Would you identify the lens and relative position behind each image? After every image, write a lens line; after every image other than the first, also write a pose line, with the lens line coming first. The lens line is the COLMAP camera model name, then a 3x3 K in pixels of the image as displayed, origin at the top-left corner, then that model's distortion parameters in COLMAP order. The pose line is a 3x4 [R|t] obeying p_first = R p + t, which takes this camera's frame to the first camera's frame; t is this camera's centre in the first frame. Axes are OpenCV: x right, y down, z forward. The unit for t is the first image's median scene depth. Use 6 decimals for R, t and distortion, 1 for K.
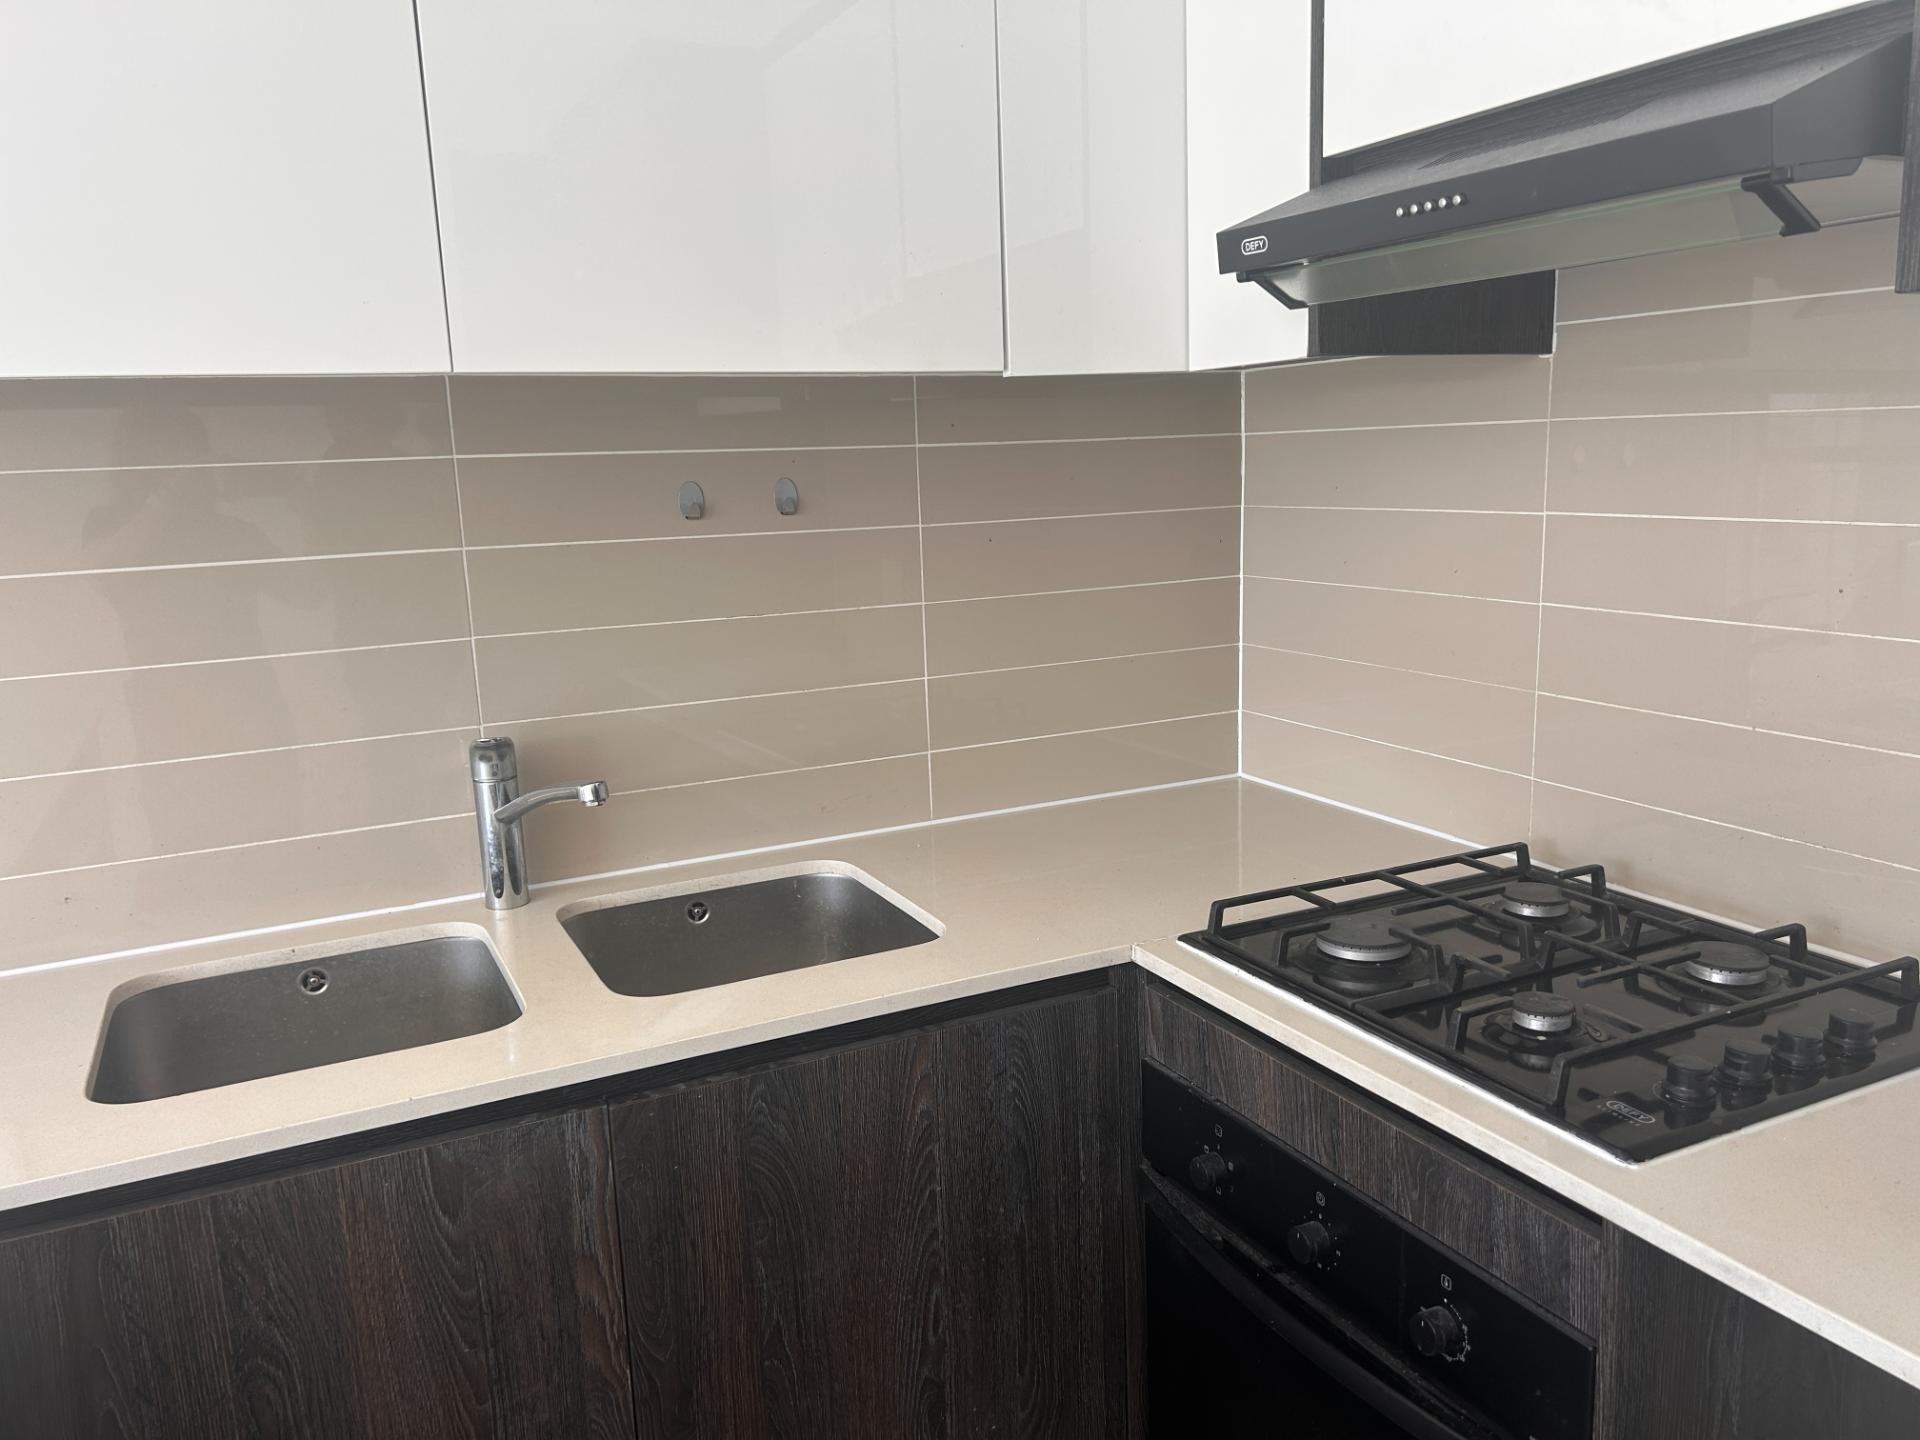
lens RADIAL K [[1446.1, 0, 971.0], [0, 1446.1, 726.2], [0, 0, 1]] dist [0.085003, -0.110921]
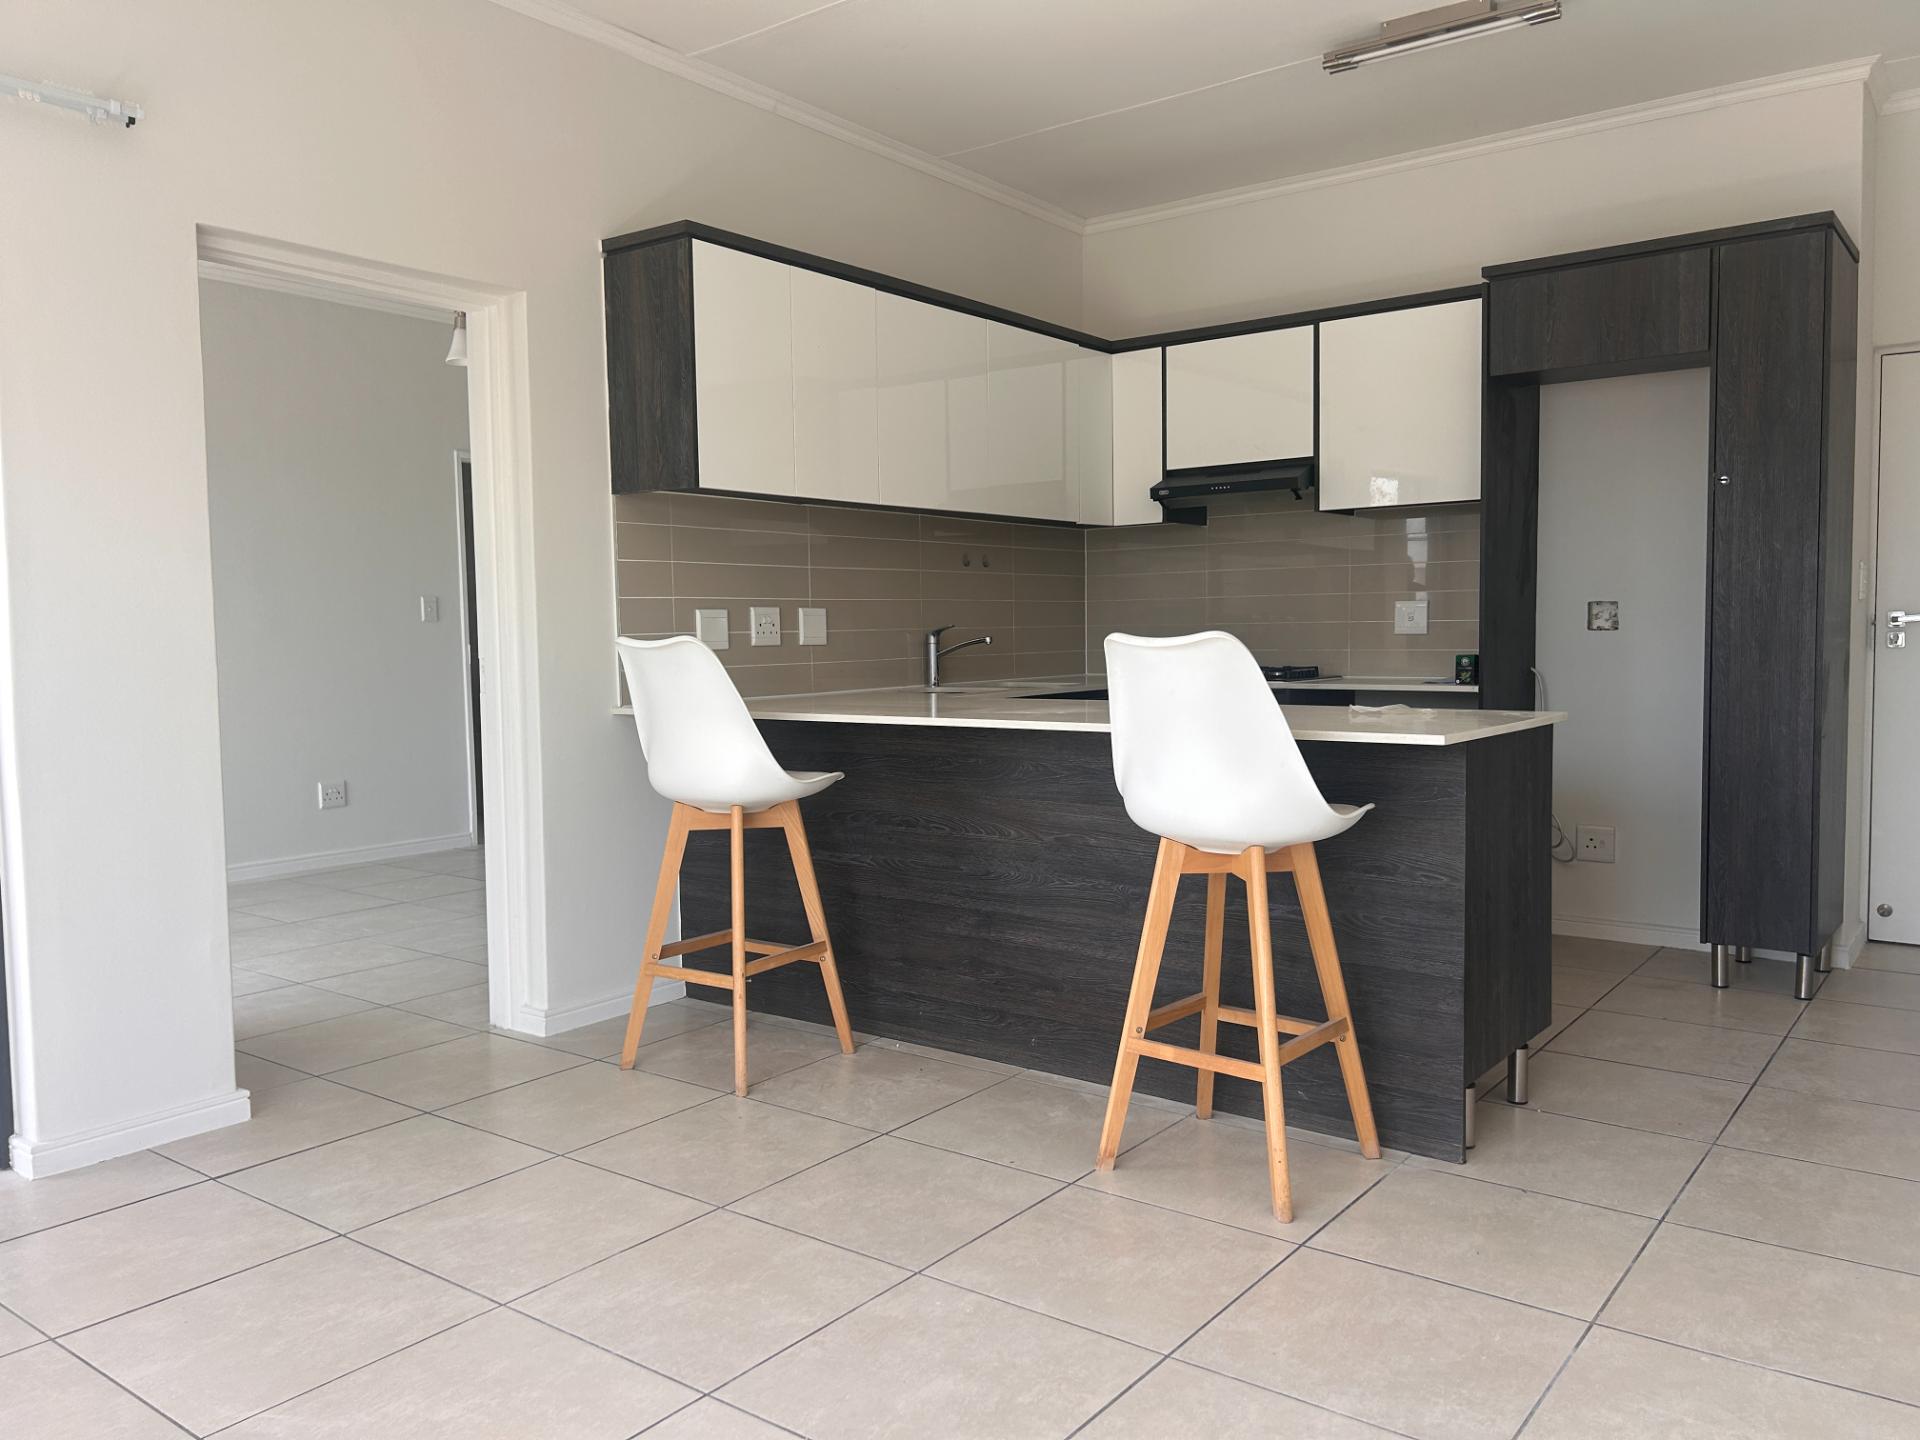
lens RADIAL K [[1446.1, 0, 971.0], [0, 1446.1, 726.2], [0, 0, 1]] dist [0.085003, -0.110921]
pose [[0.889654, -0.012215, 0.456473, -1.938593], [0.073145, 0.990546, -0.116051, 0.665446], [-0.450740, 0.136634, 0.882137, -1.992302]]
